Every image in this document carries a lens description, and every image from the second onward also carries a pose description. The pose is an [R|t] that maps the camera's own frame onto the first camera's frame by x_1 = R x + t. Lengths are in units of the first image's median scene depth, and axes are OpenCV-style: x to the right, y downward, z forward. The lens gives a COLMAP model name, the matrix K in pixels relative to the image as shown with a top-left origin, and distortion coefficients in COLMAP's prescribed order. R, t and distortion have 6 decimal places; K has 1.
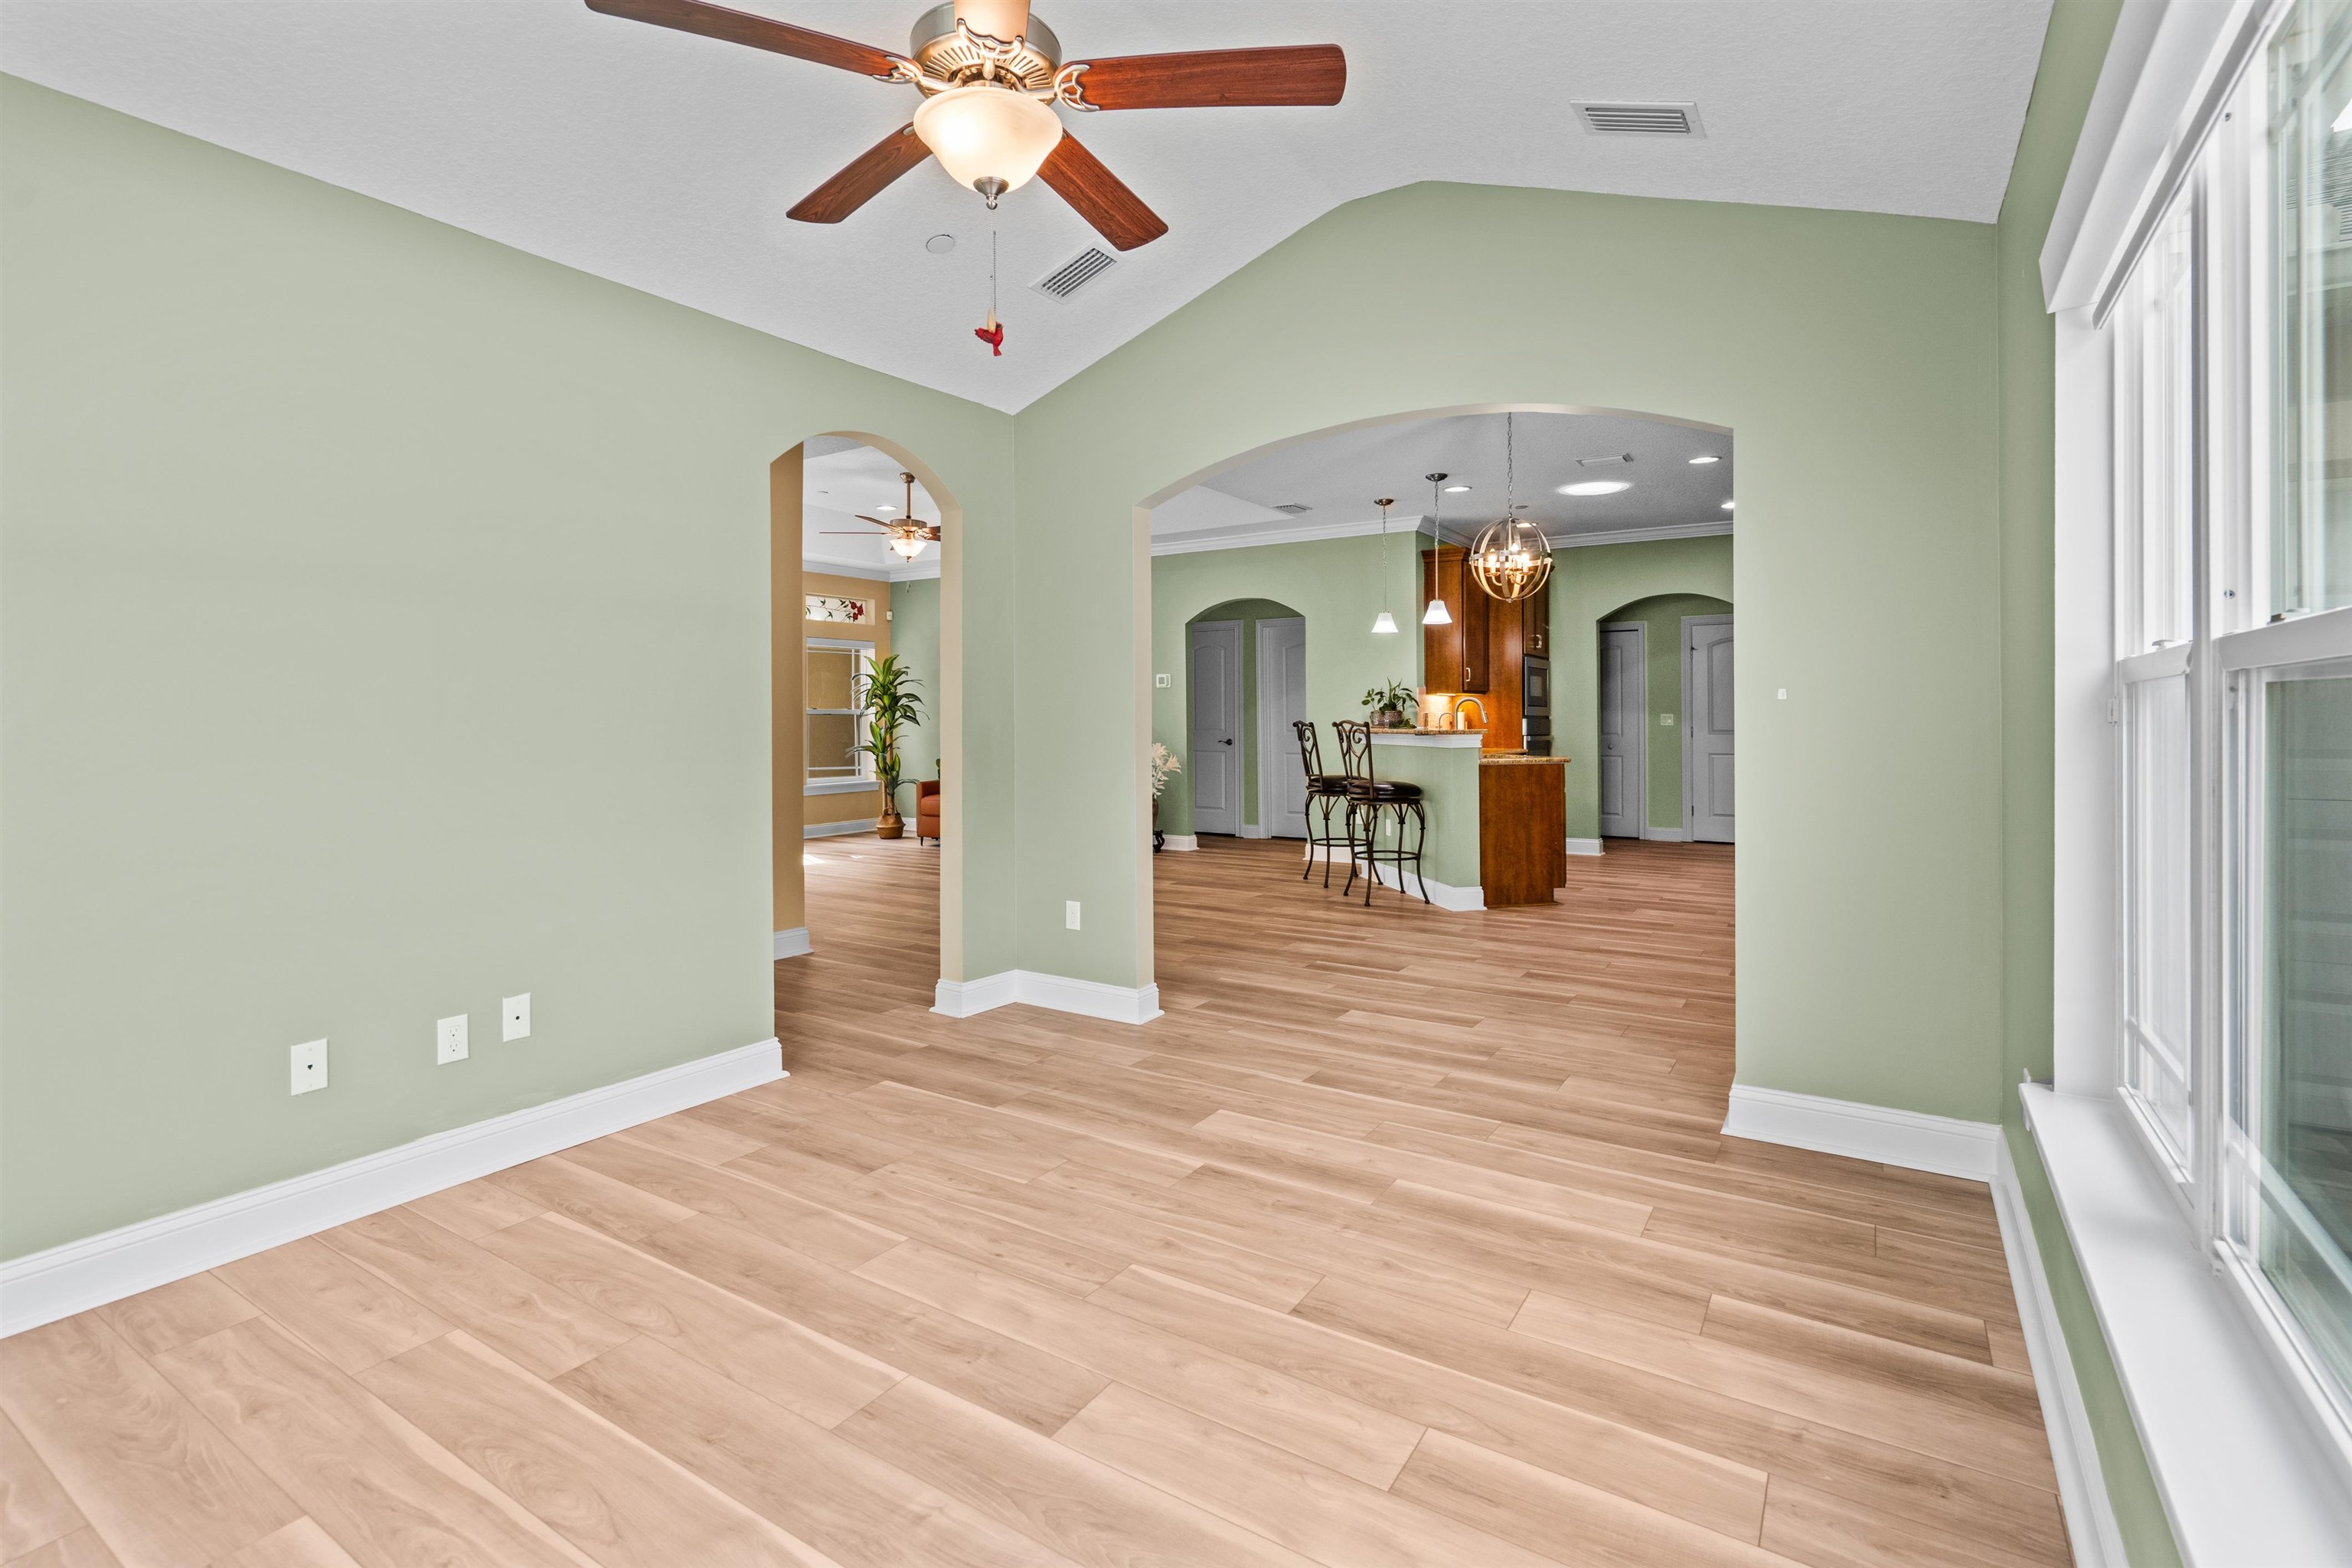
lens RADIAL K [[1090.2, 0, 1177.3], [0, 1090.2, 735.7], [0, 0, 1]] dist [-0.004422, -0.000265]
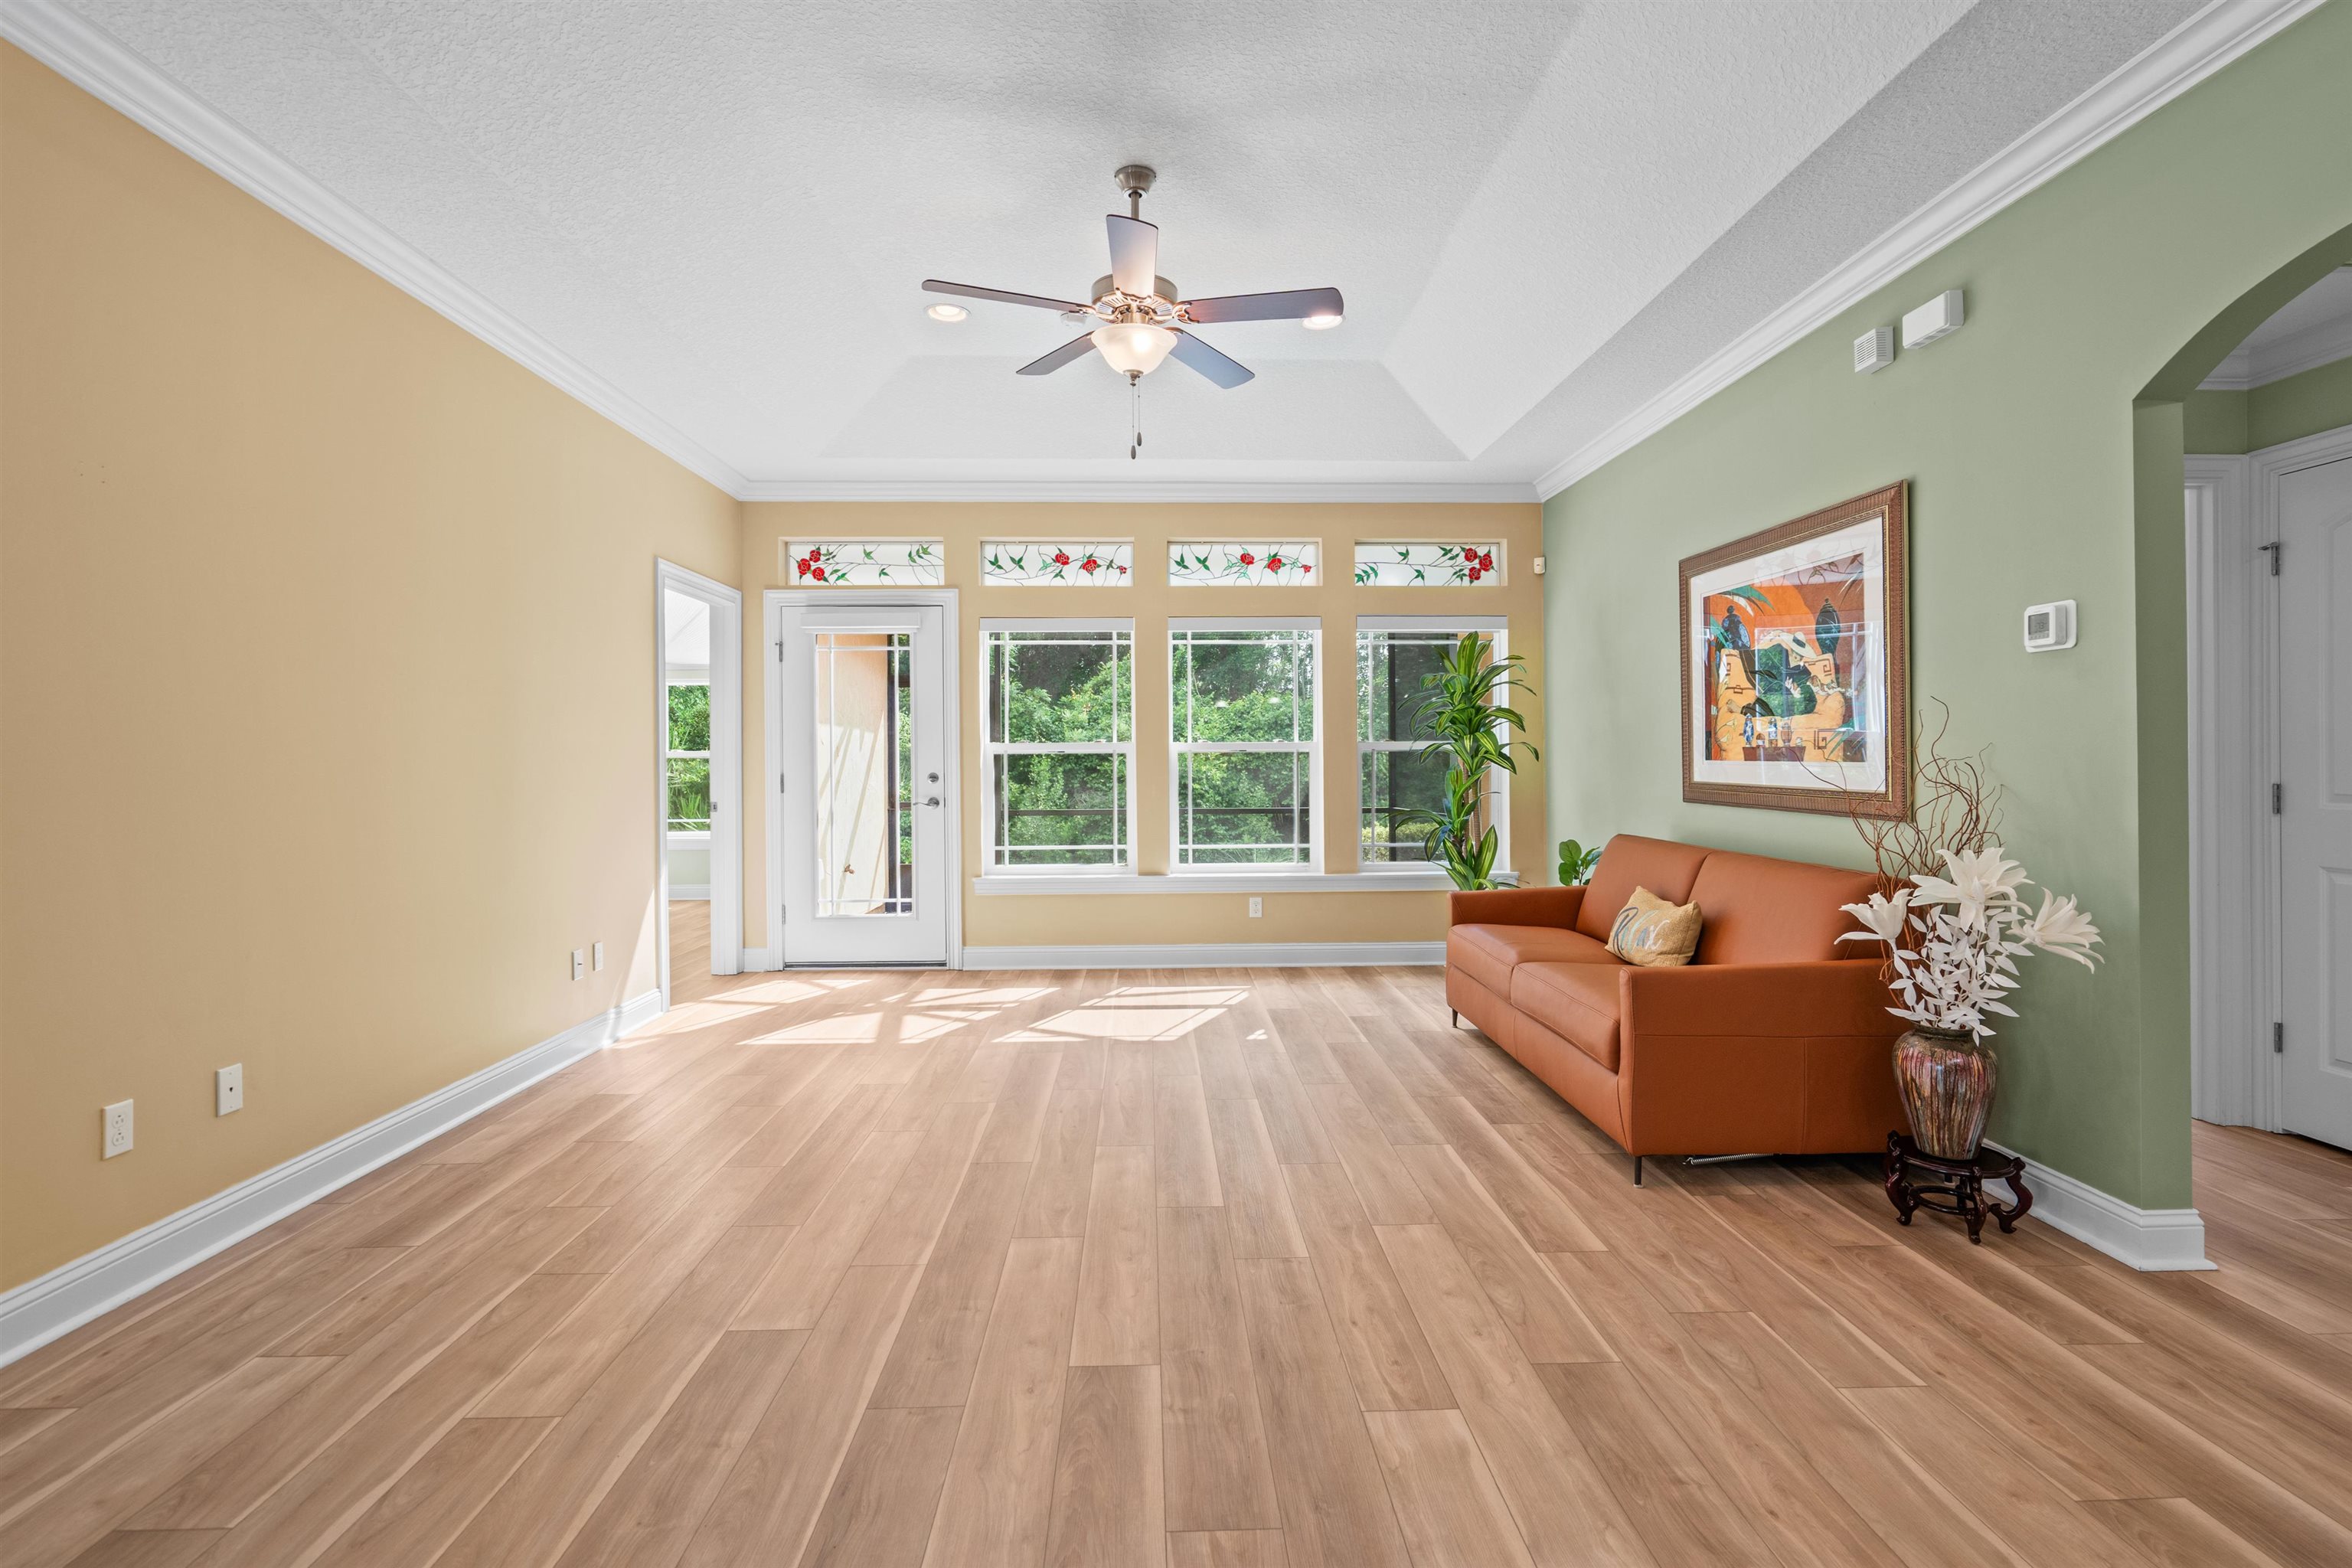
lens RADIAL K [[1095.6, 0, 1174.7], [0, 1095.6, 760.0], [0, 0, 1]] dist [-0.010787, 0.000775]
pose [[0.567924, 0.002524, -0.823077, 0.172377], [-0.011172, 0.999927, -0.004643, -0.022573], [0.823005, 0.011833, 0.567910, 1.237727]]
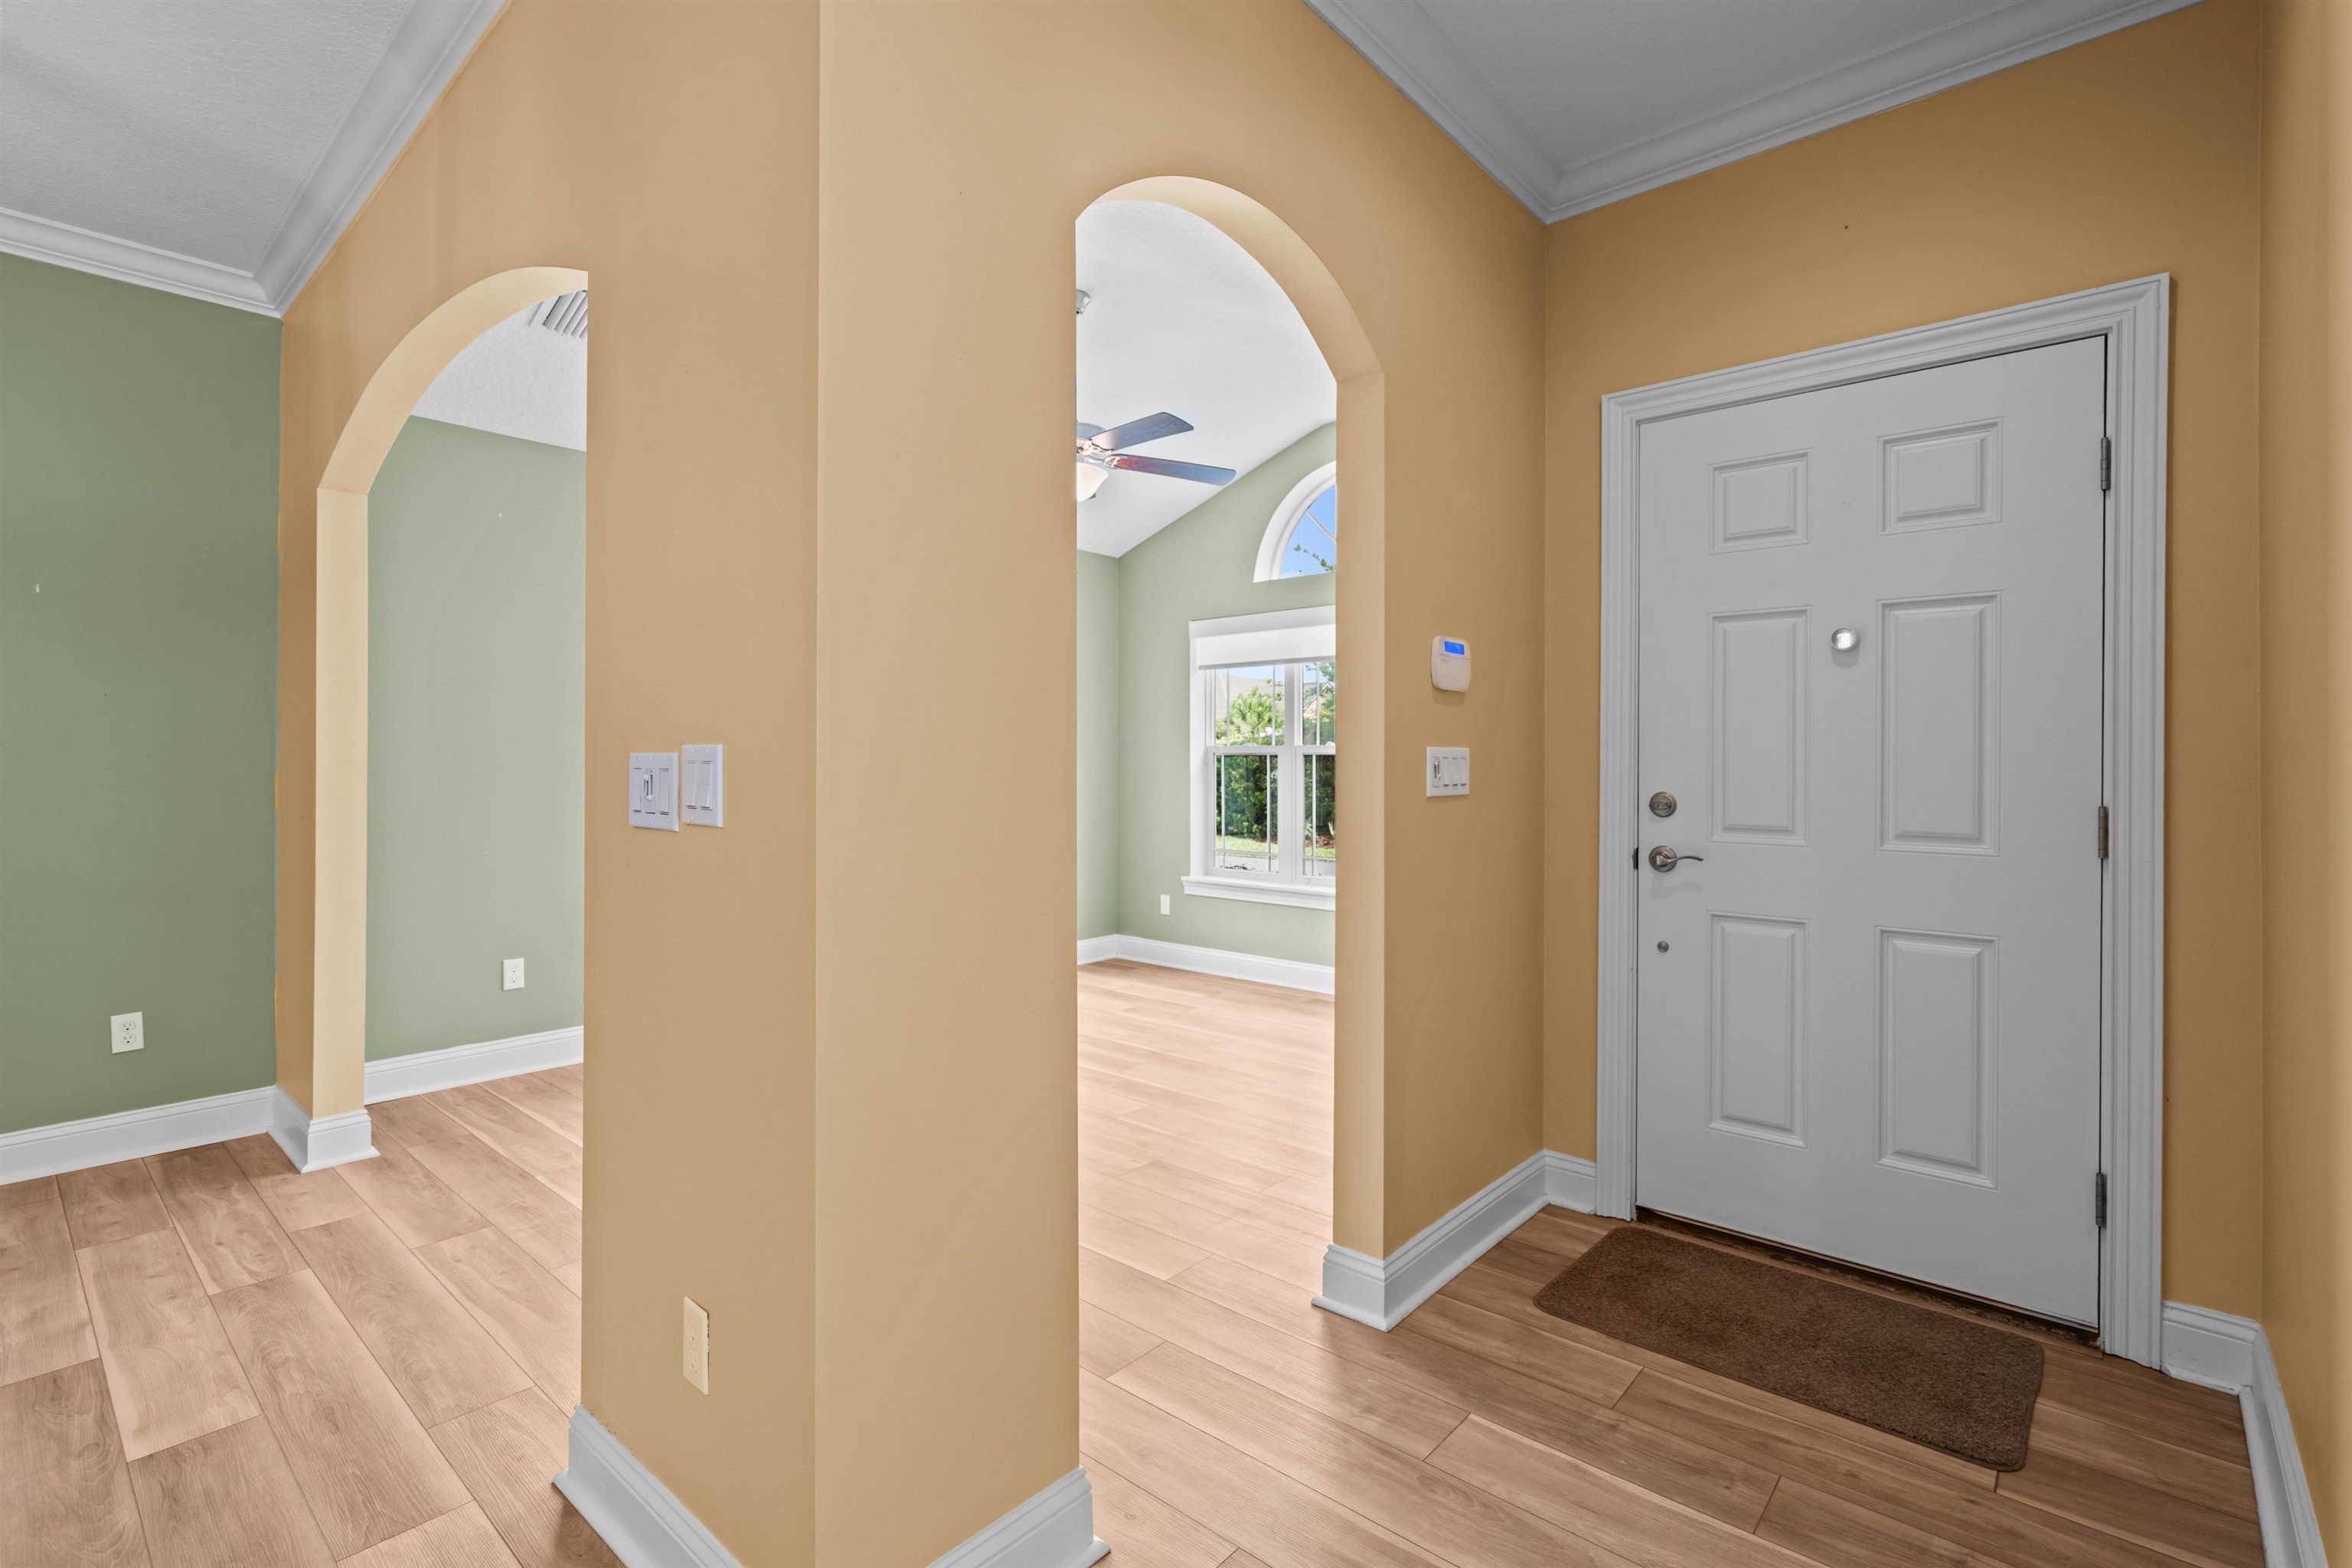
lens RADIAL K [[1081.2, 0, 1171.3], [0, 1081.2, 759.3], [0, 0, 1]] dist [-0.001185, -0.000103]
pose [[-0.988690, 0.005063, 0.149891, -0.259311], [0.007331, 0.999867, 0.014584, -0.020208], [-0.149797, 0.015518, -0.988595, 1.159492]]
